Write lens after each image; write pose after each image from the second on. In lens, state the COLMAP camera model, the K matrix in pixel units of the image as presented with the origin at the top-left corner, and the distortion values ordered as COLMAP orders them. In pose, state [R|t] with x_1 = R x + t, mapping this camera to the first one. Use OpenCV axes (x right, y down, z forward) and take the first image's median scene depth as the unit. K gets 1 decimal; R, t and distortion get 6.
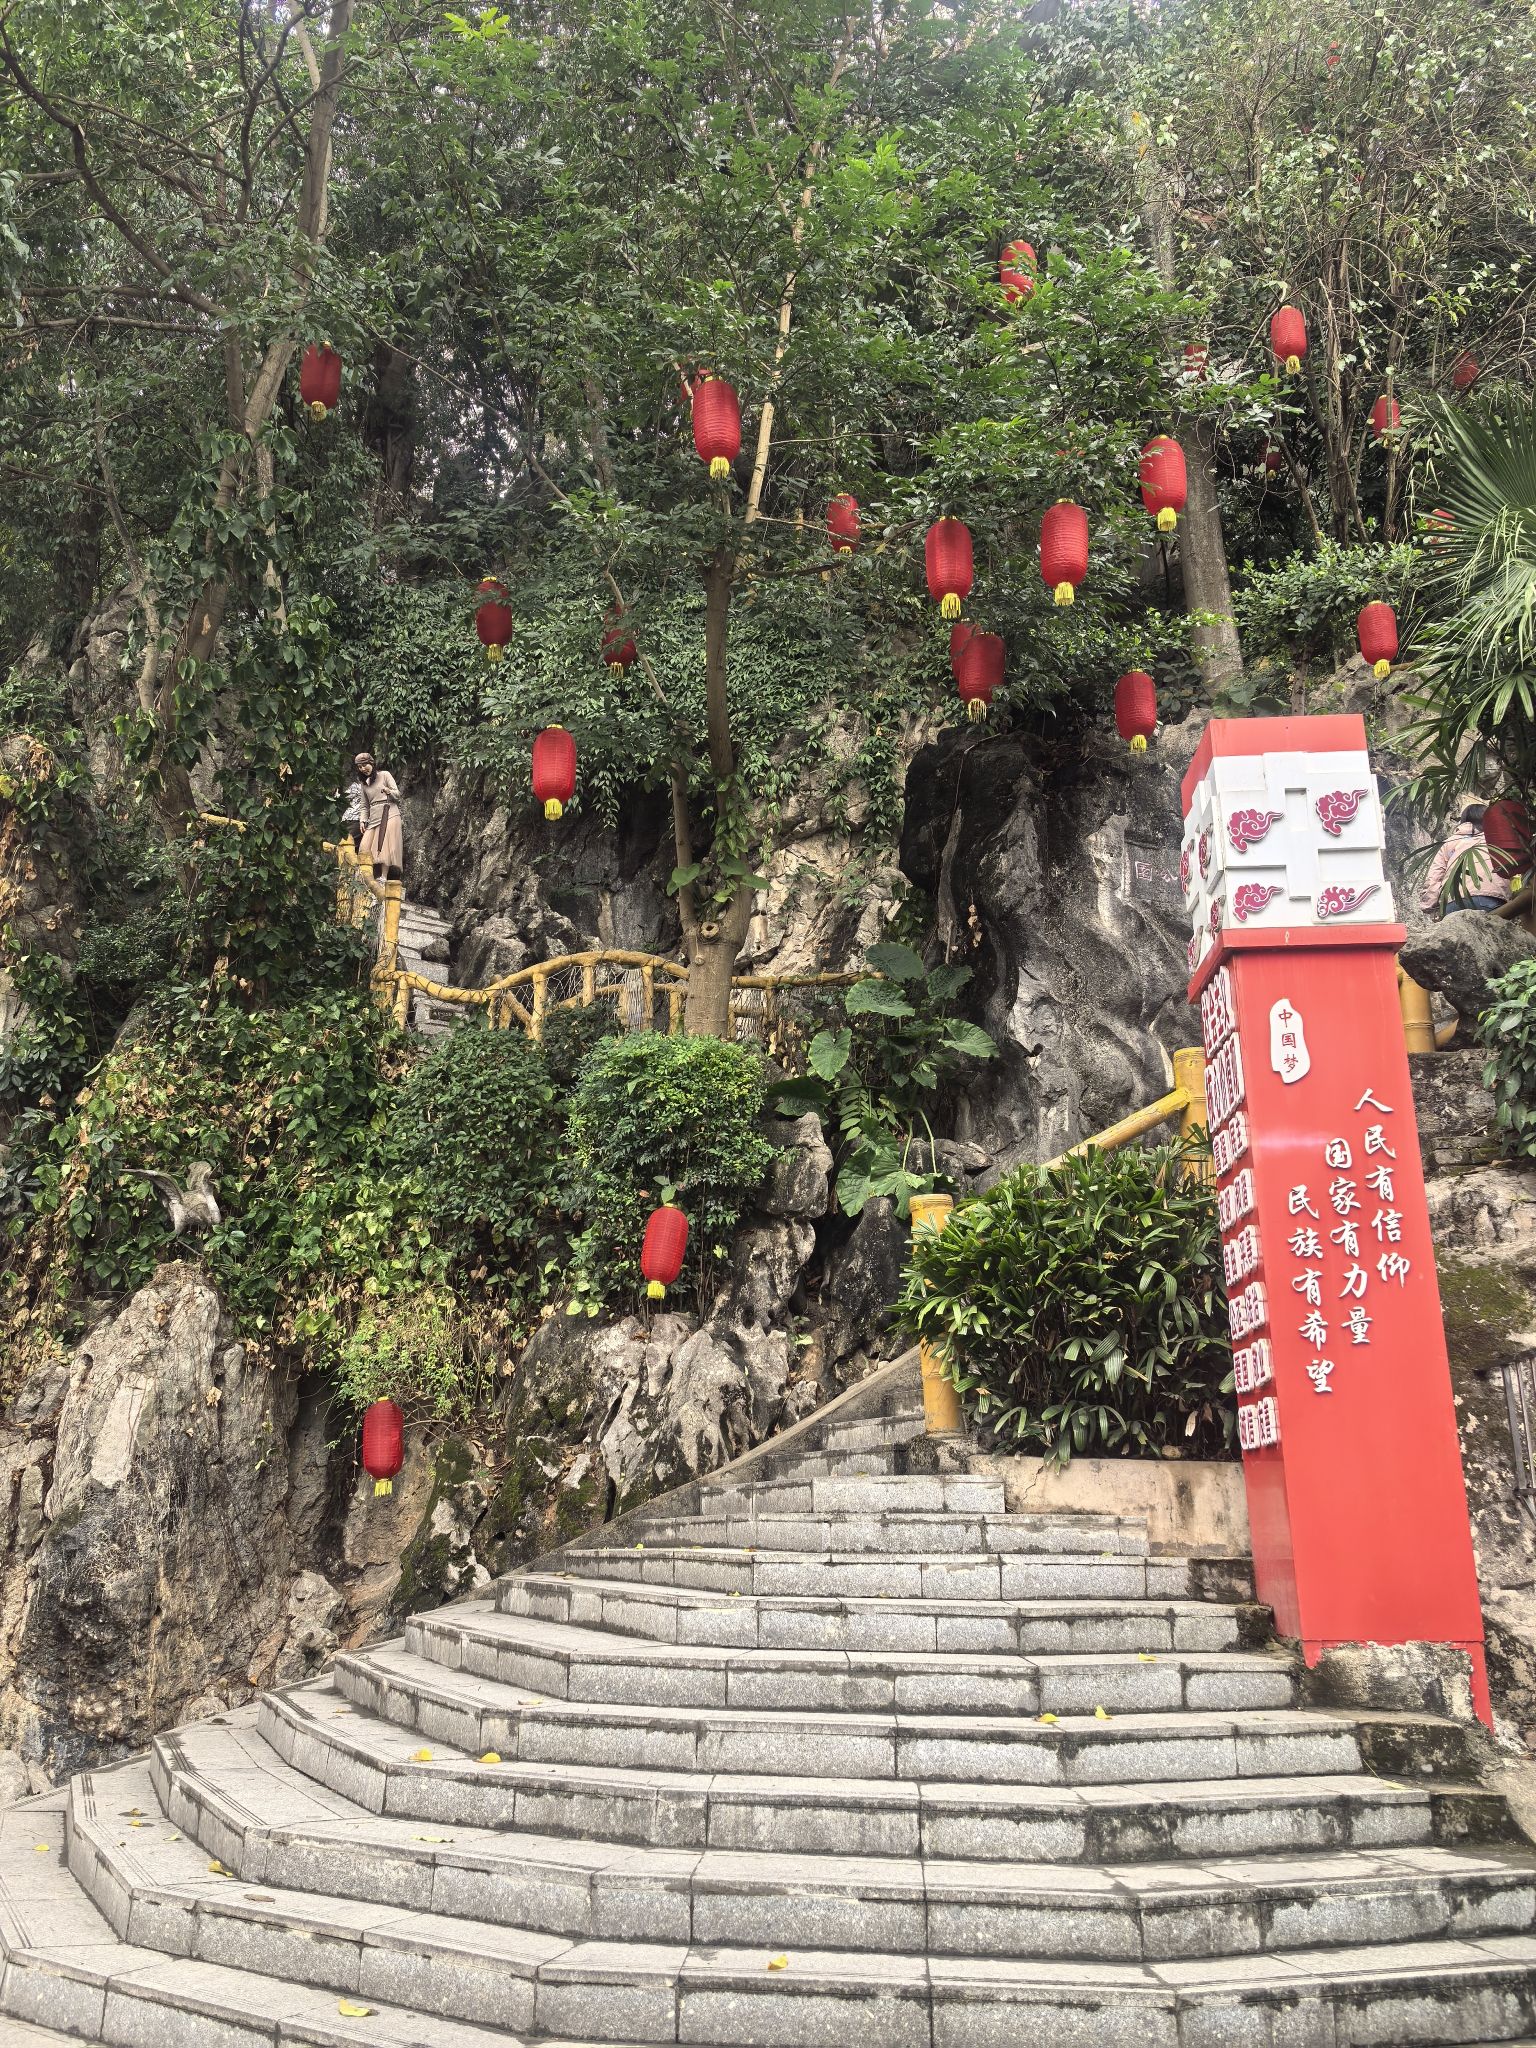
lens RADIAL K [[1589.7, 0, 722.8], [0, 1589.7, 1024.3], [0, 0, 1]] dist [0.139897, -0.284388]
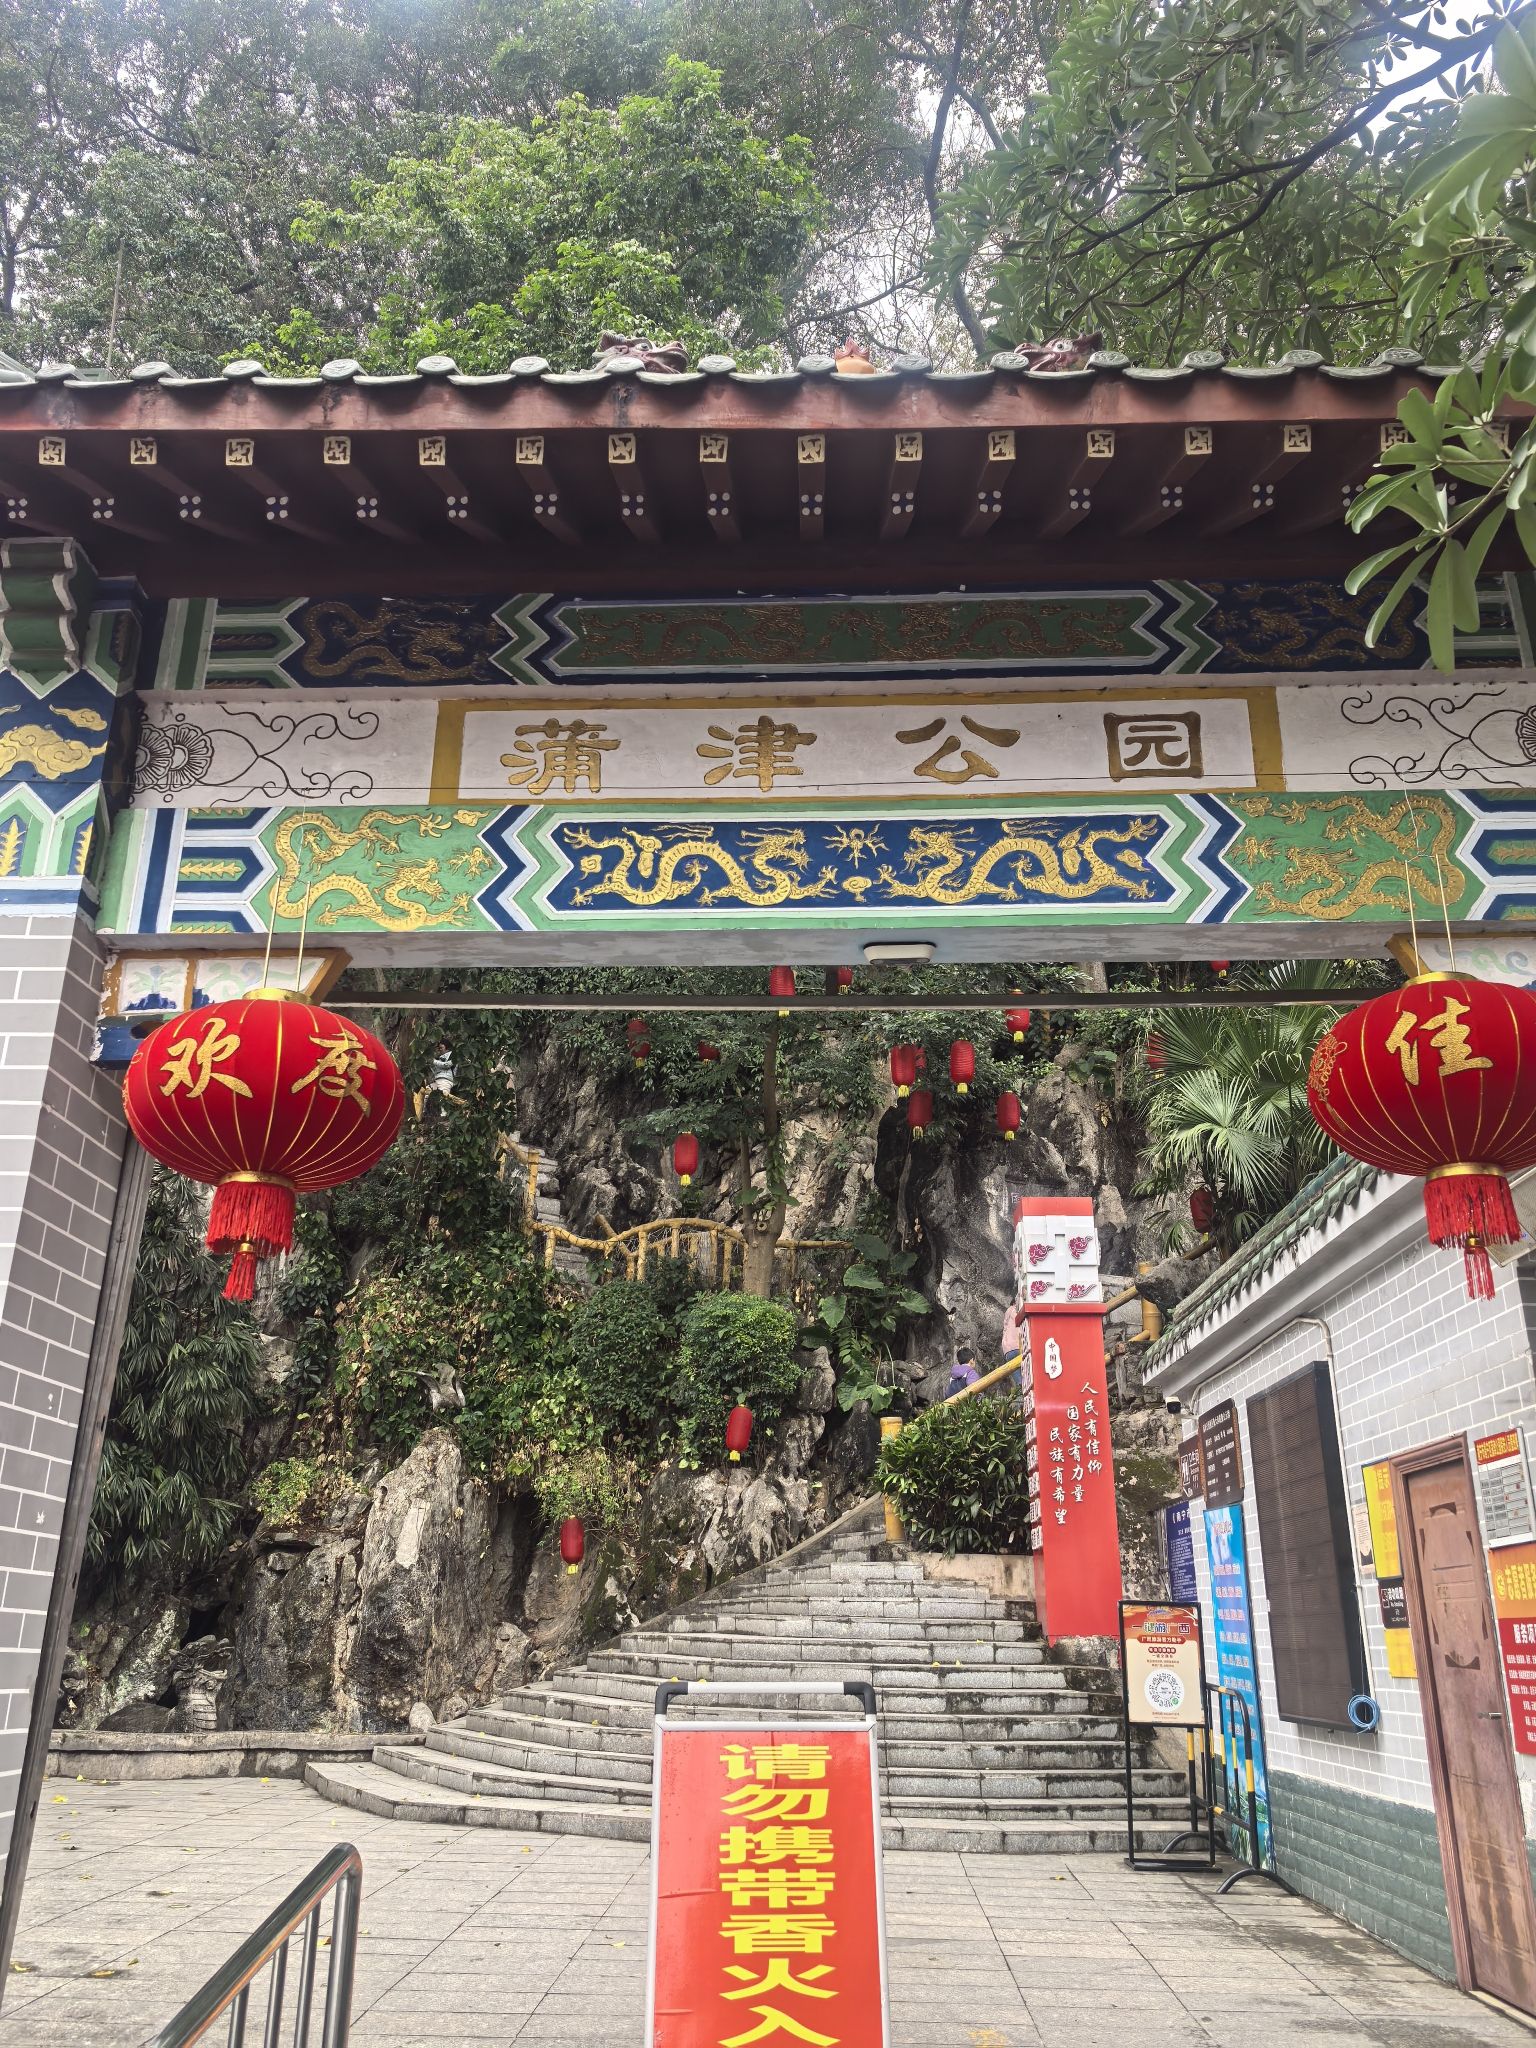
lens RADIAL K [[1626.9, 0, 770.4], [0, 1626.9, 991.5], [0, 0, 1]] dist [0.206182, -0.579312]
pose [[0.998358, 0.023250, 0.052350, -0.108783], [-0.019819, 0.997680, -0.065135, -0.223557], [-0.053743, 0.063990, 0.996502, -0.835965]]
